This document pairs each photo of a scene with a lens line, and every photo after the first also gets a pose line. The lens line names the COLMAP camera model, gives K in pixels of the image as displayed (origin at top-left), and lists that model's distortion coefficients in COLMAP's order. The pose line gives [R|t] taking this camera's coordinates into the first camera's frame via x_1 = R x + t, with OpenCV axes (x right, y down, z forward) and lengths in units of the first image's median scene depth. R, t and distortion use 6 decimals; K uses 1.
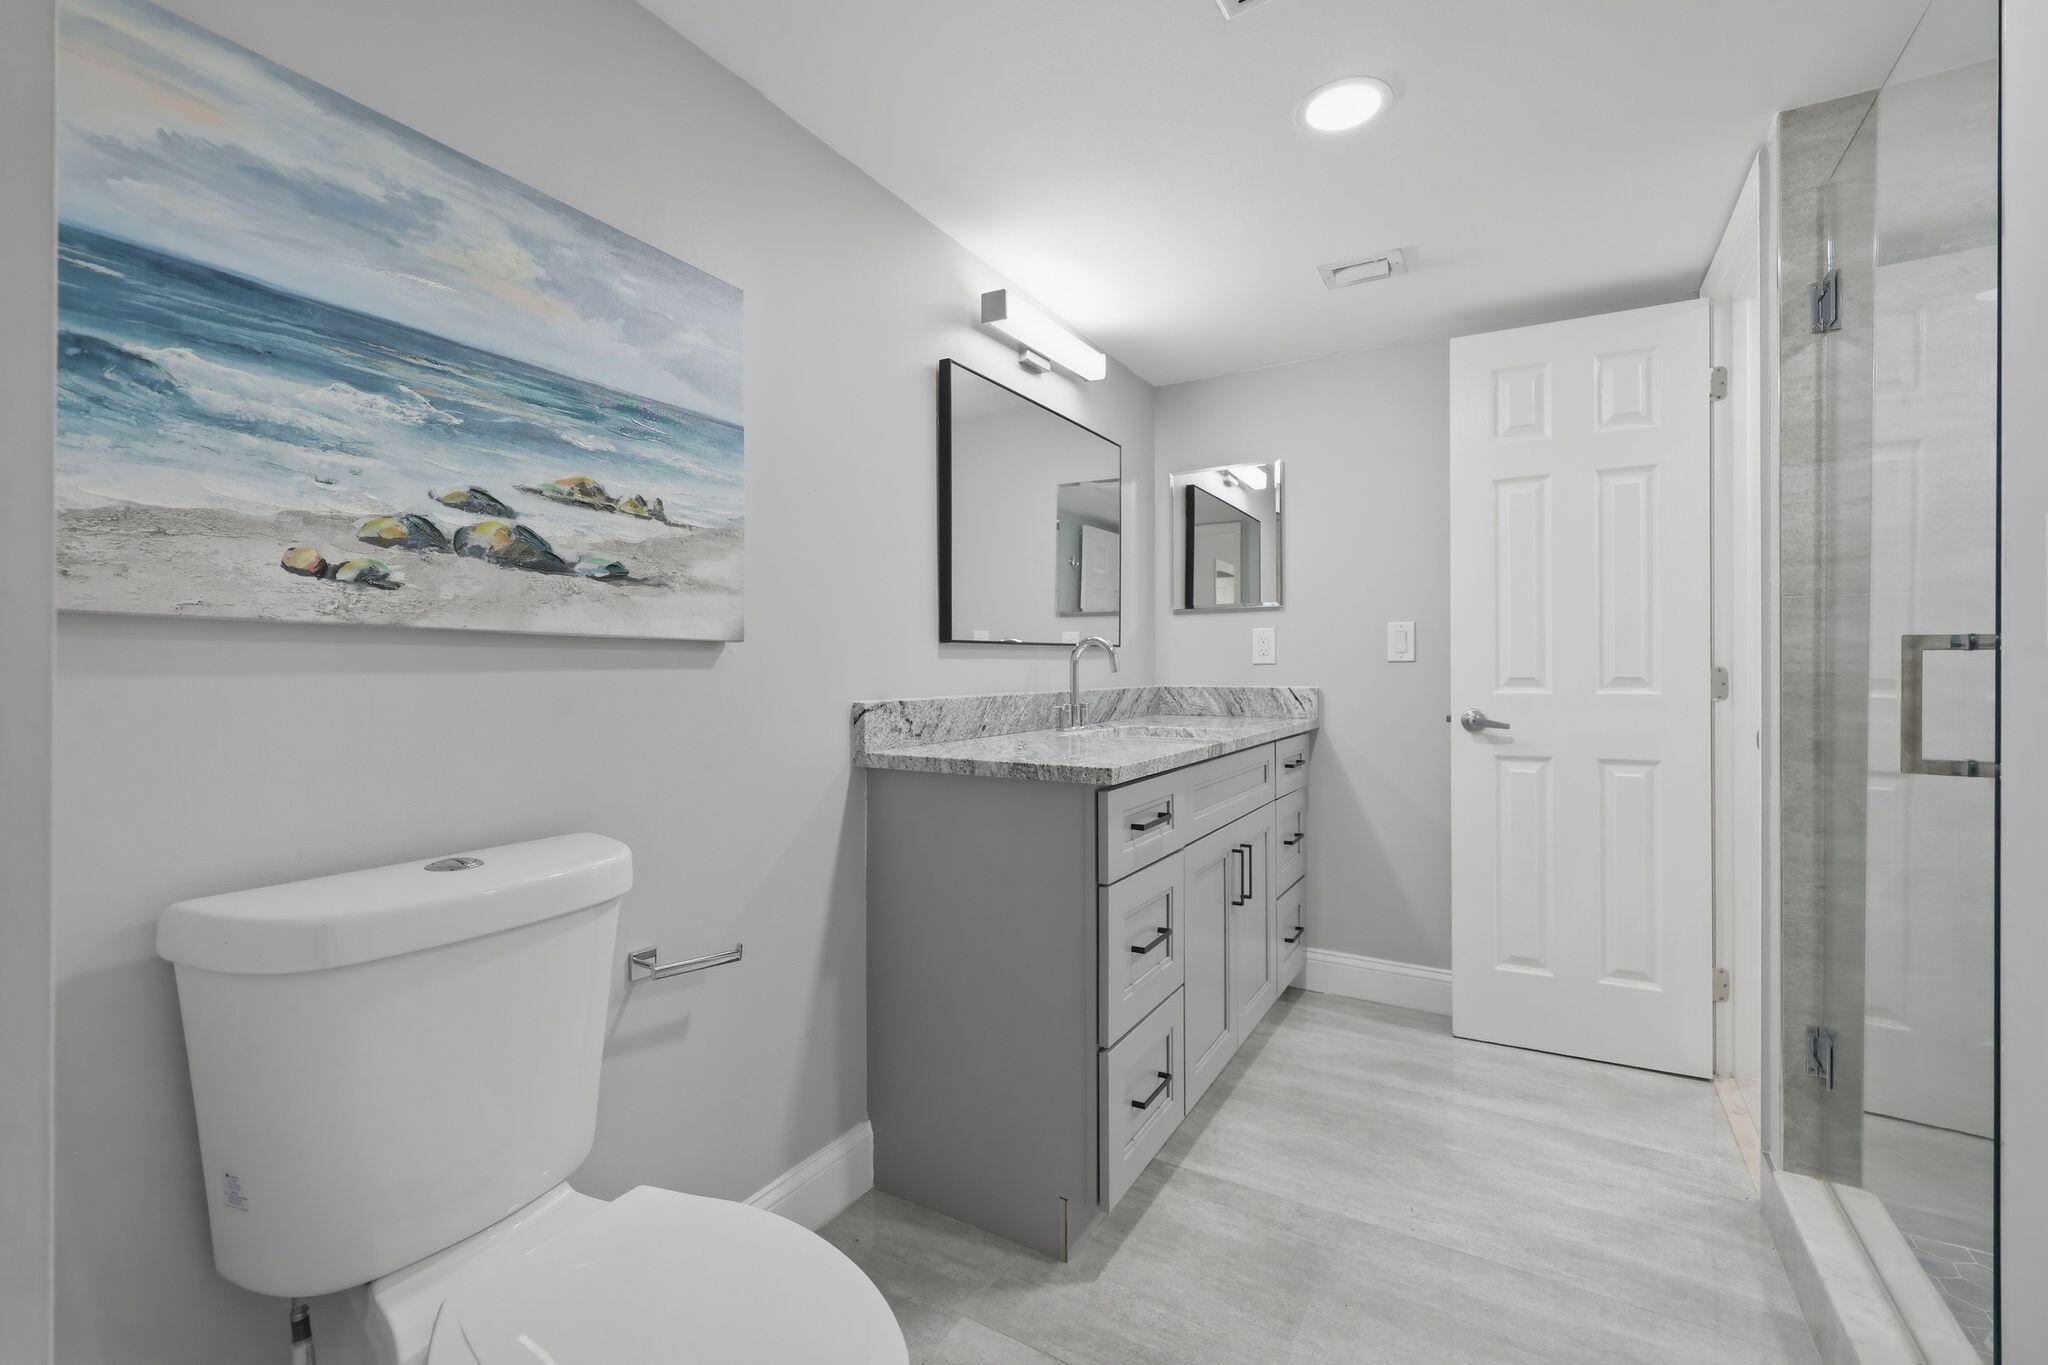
lens RADIAL K [[869.7, 0, 1038.6], [0, 869.7, 674.4], [0, 0, 1]] dist [-0.002379, 0.000254]
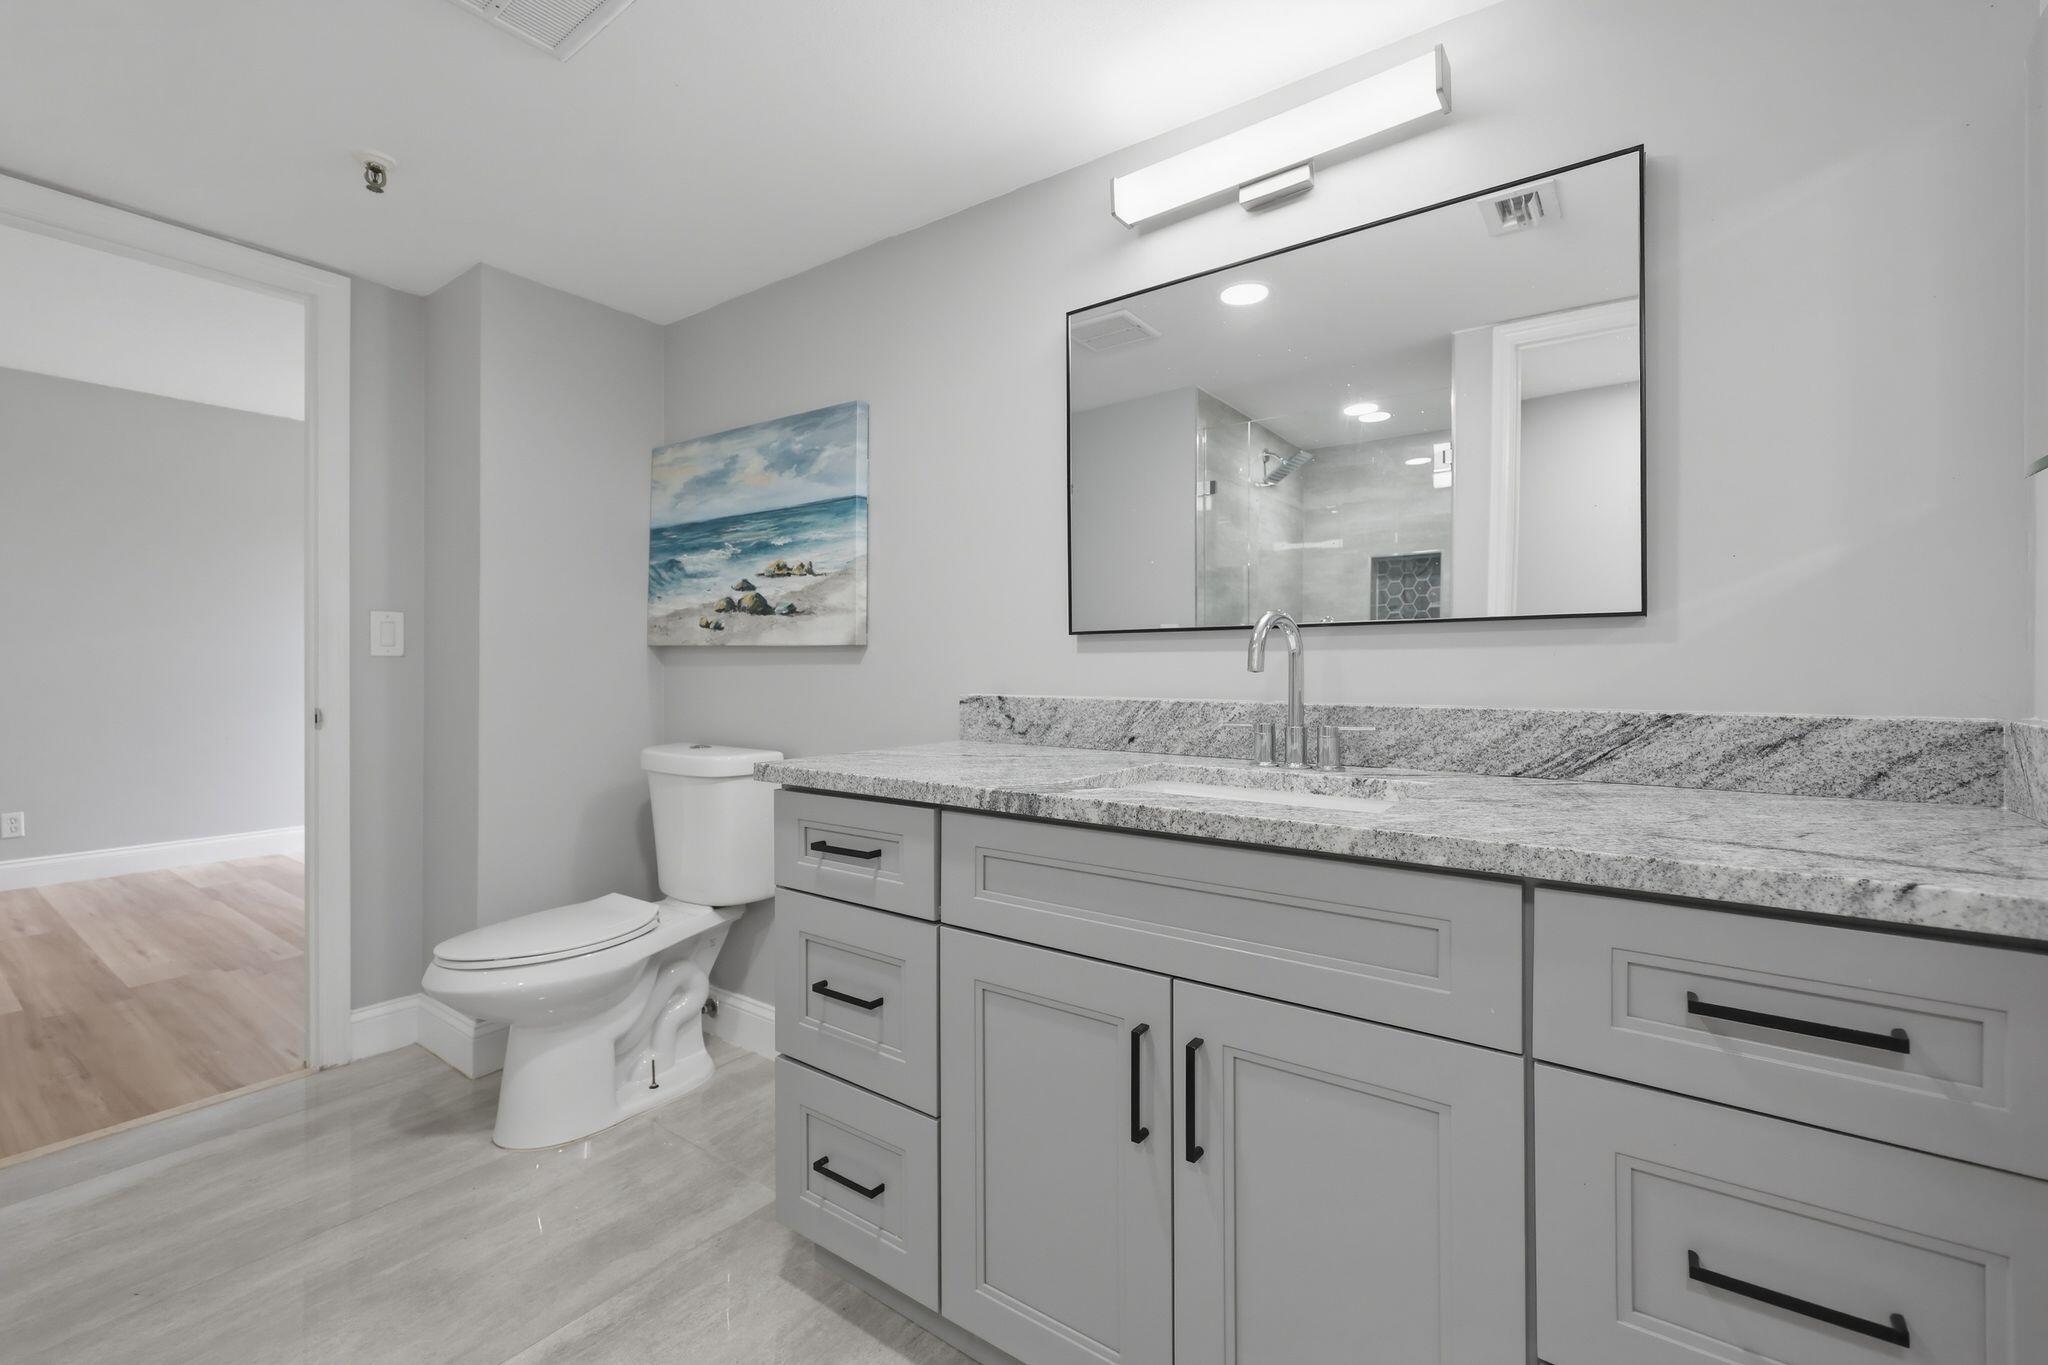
lens RADIAL K [[869.7, 0, 1021.4], [0, 869.7, 671.0], [0, 0, 1]] dist [-0.002379, 0.000254]
pose [[-0.104807, 0.008446, -0.994457, 1.227540], [-0.008625, 0.999919, 0.009401, -0.012400], [0.994455, 0.009562, -0.104725, 1.648651]]
